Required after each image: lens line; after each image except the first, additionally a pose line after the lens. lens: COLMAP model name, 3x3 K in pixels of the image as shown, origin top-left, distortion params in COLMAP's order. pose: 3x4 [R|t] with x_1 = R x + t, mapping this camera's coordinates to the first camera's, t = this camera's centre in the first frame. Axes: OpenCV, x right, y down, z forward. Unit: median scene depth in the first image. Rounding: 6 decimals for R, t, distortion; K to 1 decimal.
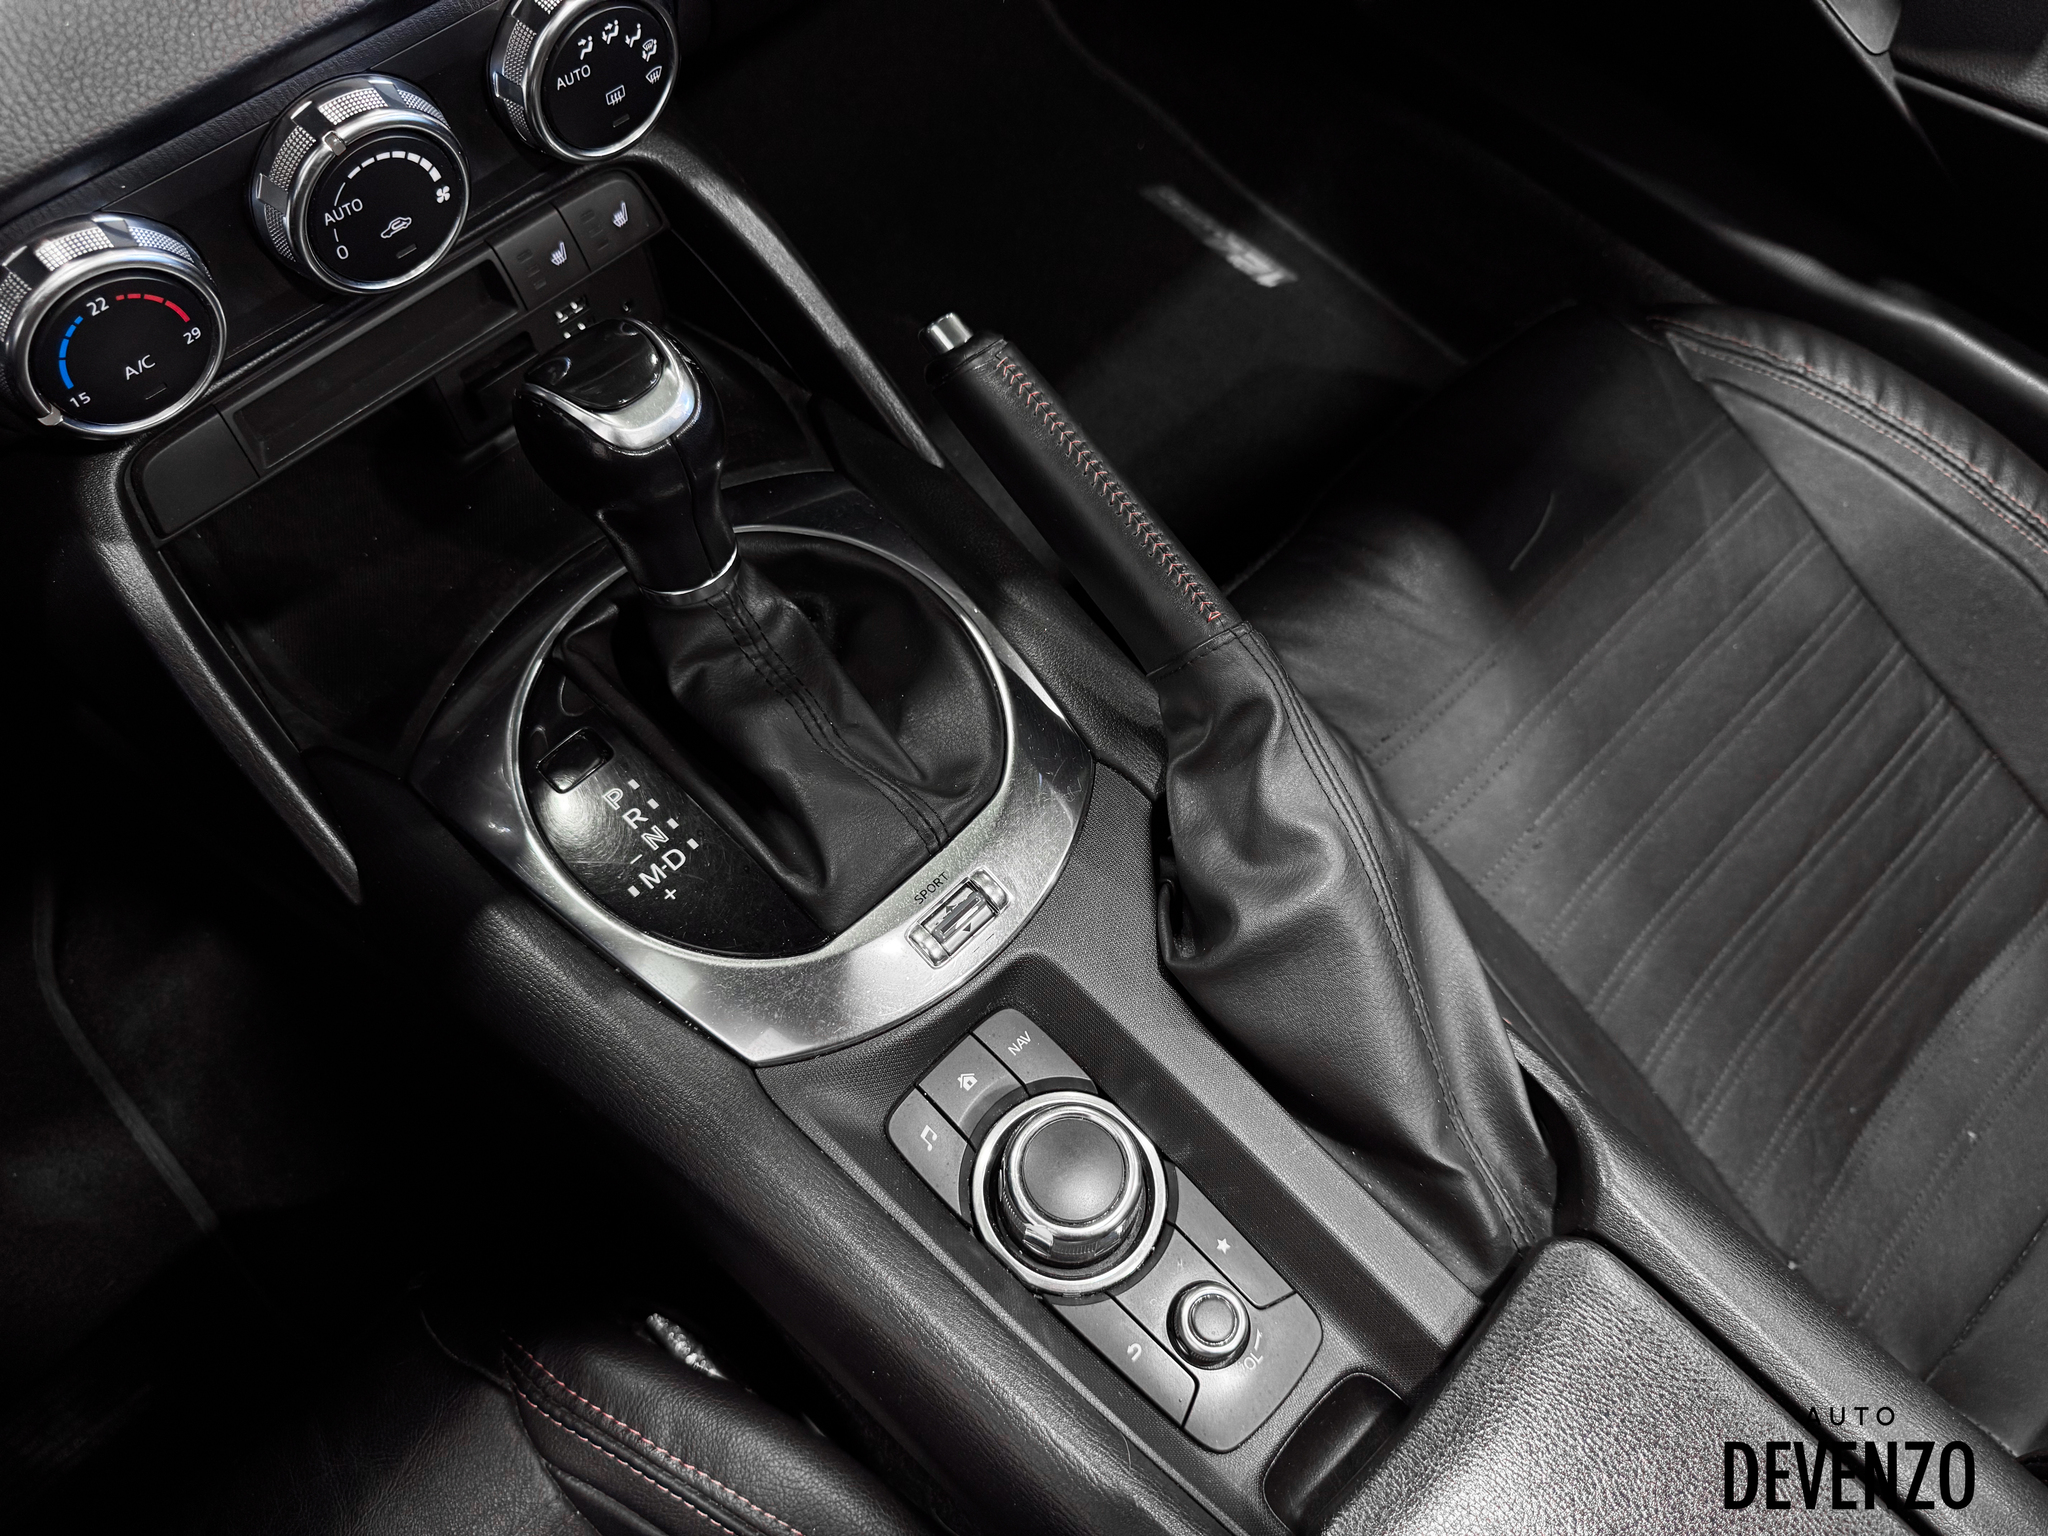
lens RADIAL K [[1487.7, 0, 1040.0], [0, 1487.7, 781.2], [0, 0, 1]] dist [0.008824, -0.022669]
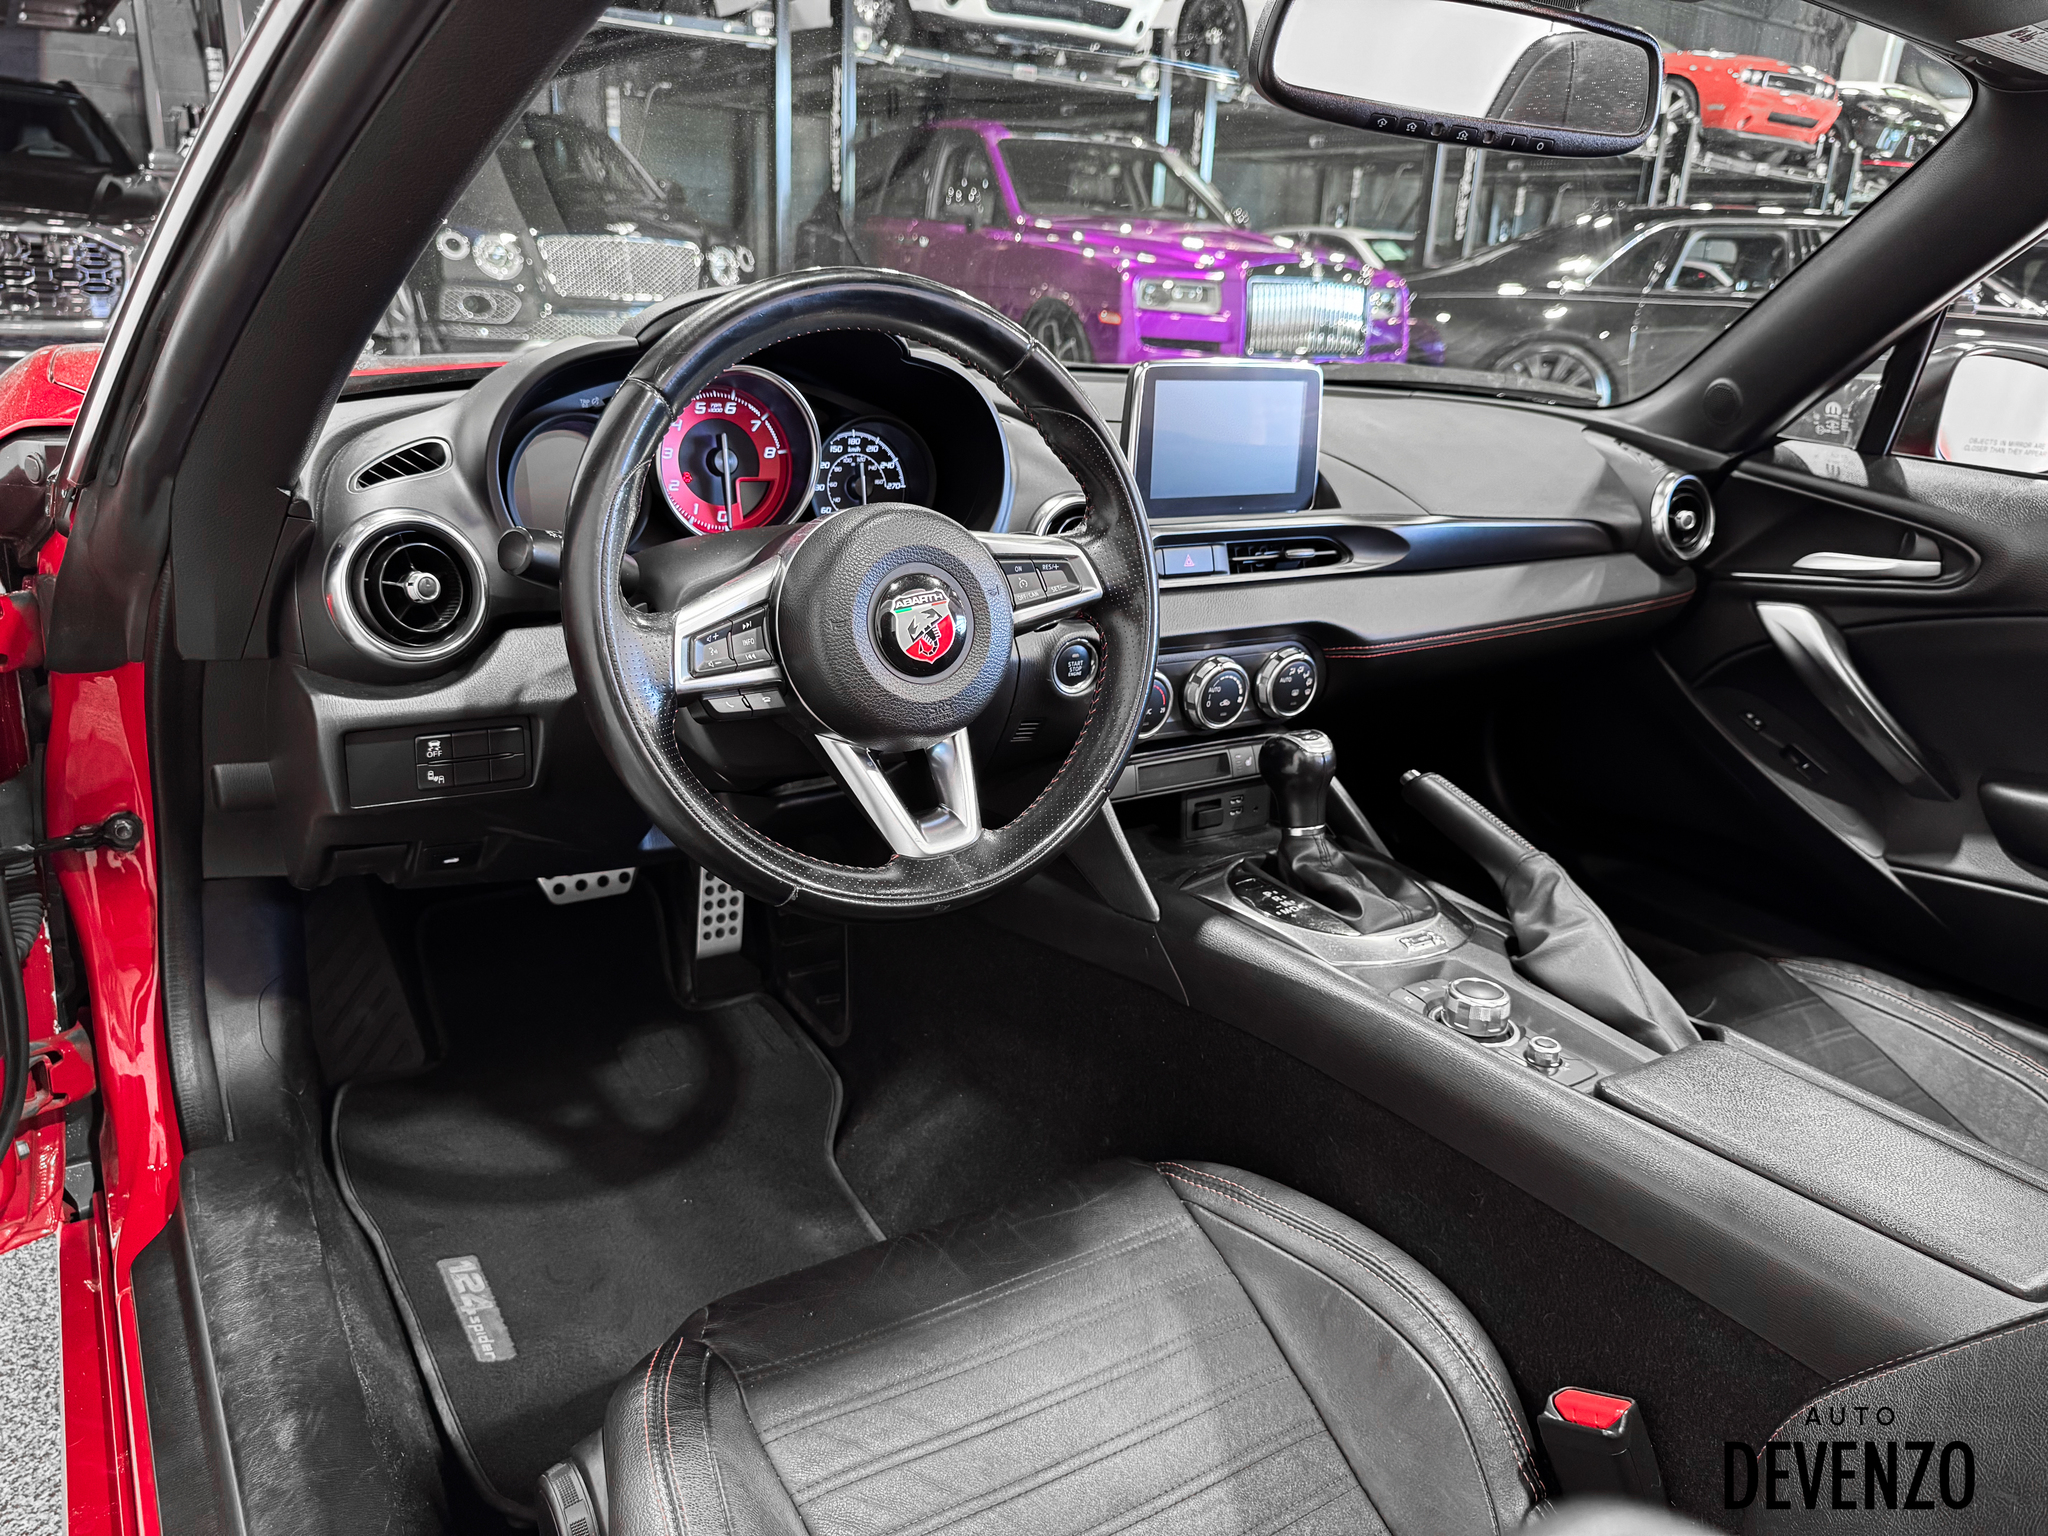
lens RADIAL K [[1487.7, 0, 1019.2], [0, 1487.7, 769.1], [0, 0, 1]] dist [0.008824, -0.022669]
pose [[0.974832, 0.070181, -0.211608, -0.201656], [-0.199515, 0.698176, -0.687564, 1.756254], [0.099486, 0.712478, 0.694606, -0.935939]]
